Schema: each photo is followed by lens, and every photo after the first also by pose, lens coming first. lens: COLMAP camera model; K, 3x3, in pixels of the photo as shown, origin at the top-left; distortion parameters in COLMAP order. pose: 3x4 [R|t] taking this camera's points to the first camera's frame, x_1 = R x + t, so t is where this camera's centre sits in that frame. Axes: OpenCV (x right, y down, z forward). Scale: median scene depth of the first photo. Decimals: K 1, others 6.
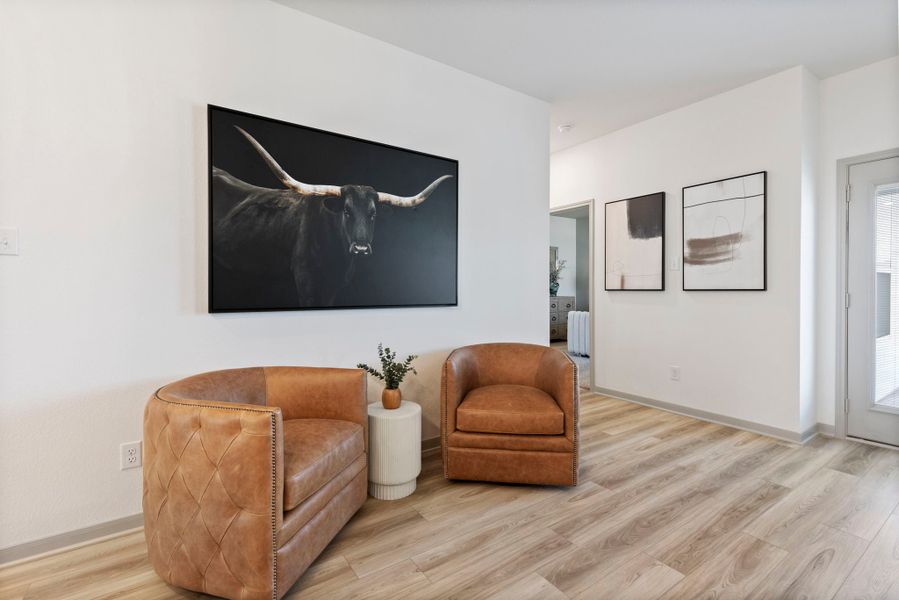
lens RADIAL K [[407.9, 0, 452.9], [0, 407.9, 293.4], [0, 0, 1]] dist [0.004377, -0.002294]
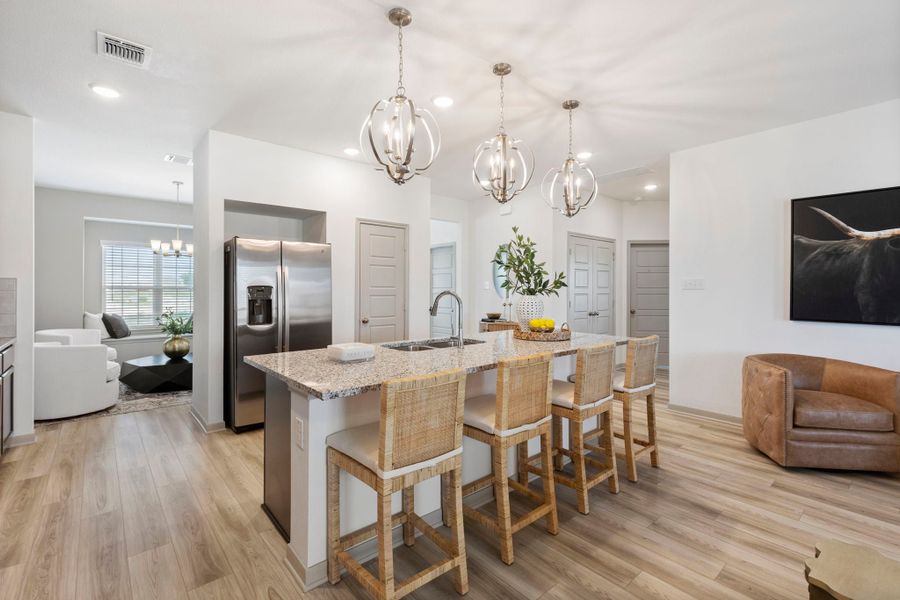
lens RADIAL K [[408.4, 0, 453.7], [0, 408.4, 288.4], [0, 0, 1]] dist [0.004377, -0.002294]
pose [[0.114557, 0.006990, -0.993392, 0.830268], [-0.014378, 0.999882, 0.005378, -0.065577], [0.993313, 0.013667, 0.114644, -0.530179]]
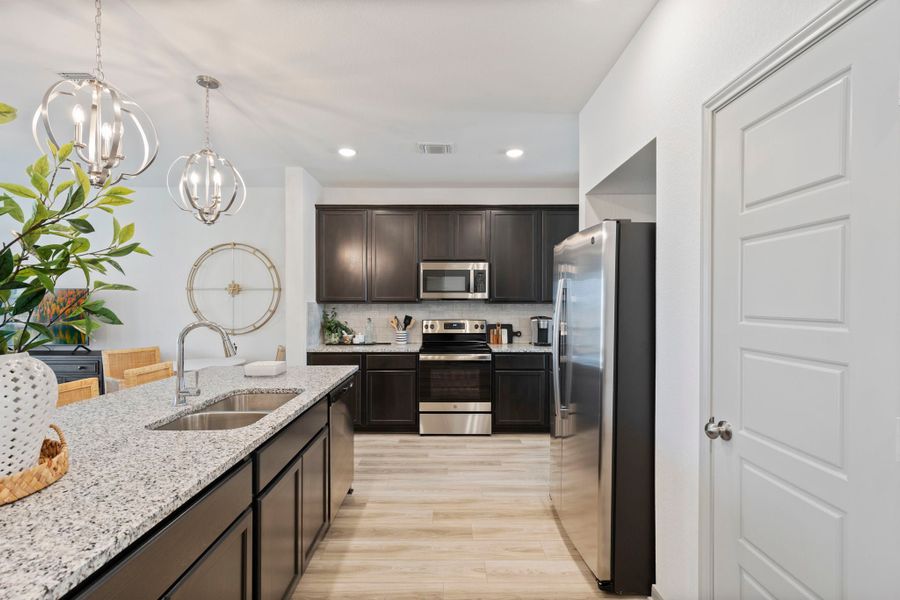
lens RADIAL K [[408.4, 0, 444.8], [0, 408.4, 306.7], [0, 0, 1]] dist [0.004377, -0.002294]
pose [[-0.825714, 0.001749, 0.564086, -1.175242], [0.012021, 0.999823, 0.014496, -0.086676], [-0.563961, 0.018750, -0.825588, -0.018111]]
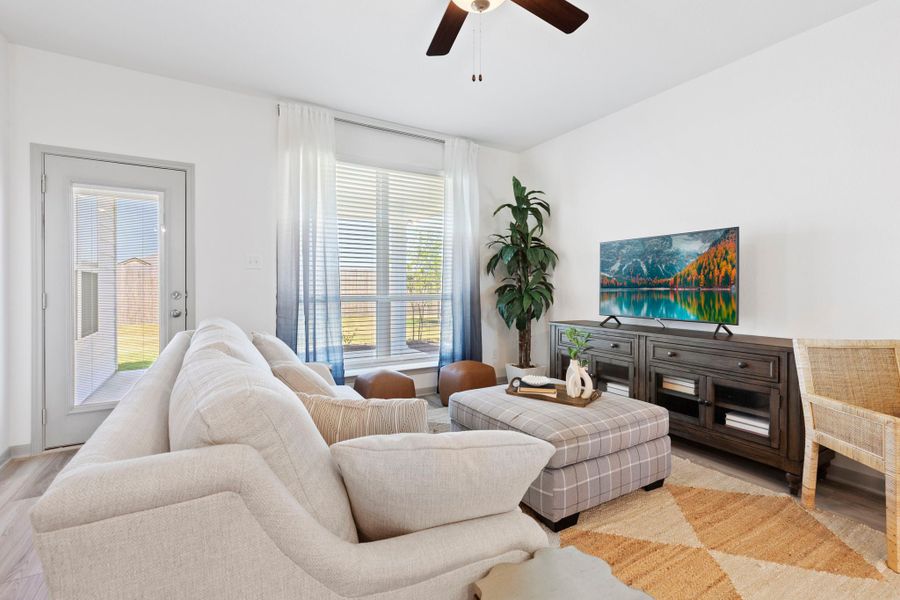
lens RADIAL K [[408.4, 0, 452.4], [0, 408.4, 284.2], [0, 0, 1]] dist [0.004377, -0.002294]
pose [[0.065881, 0.008135, 0.997794, 0.154998], [0.009018, 0.999921, -0.008748, -0.005589], [-0.997787, 0.009574, 0.065803, 0.042865]]
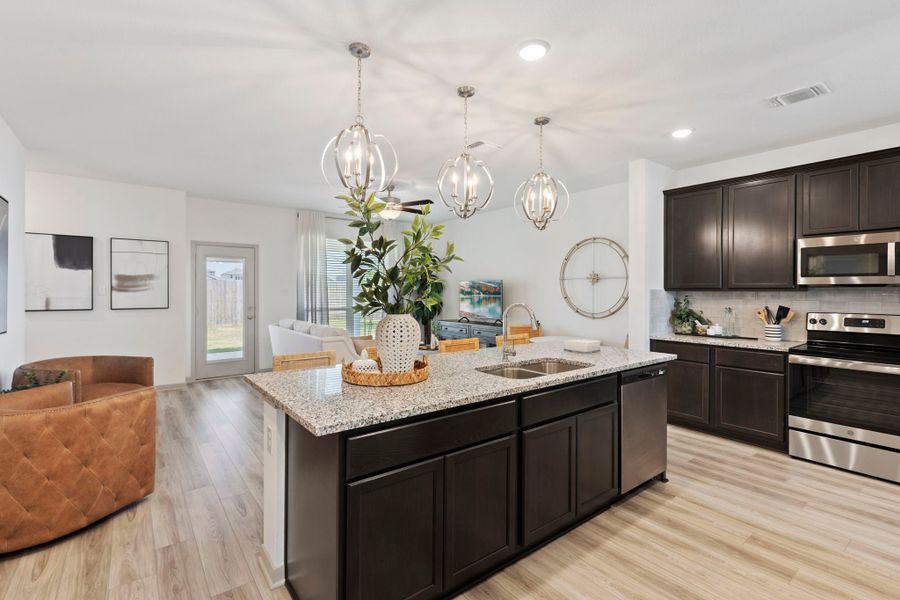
lens RADIAL K [[408.4, 0, 450.2], [0, 408.4, 293.4], [0, 0, 1]] dist [0.004377, -0.002294]
pose [[-0.057086, -0.000720, 0.998369, -1.431812], [0.009707, 0.999952, 0.001276, -0.081556], [-0.998322, 0.009764, -0.057076, -0.162457]]
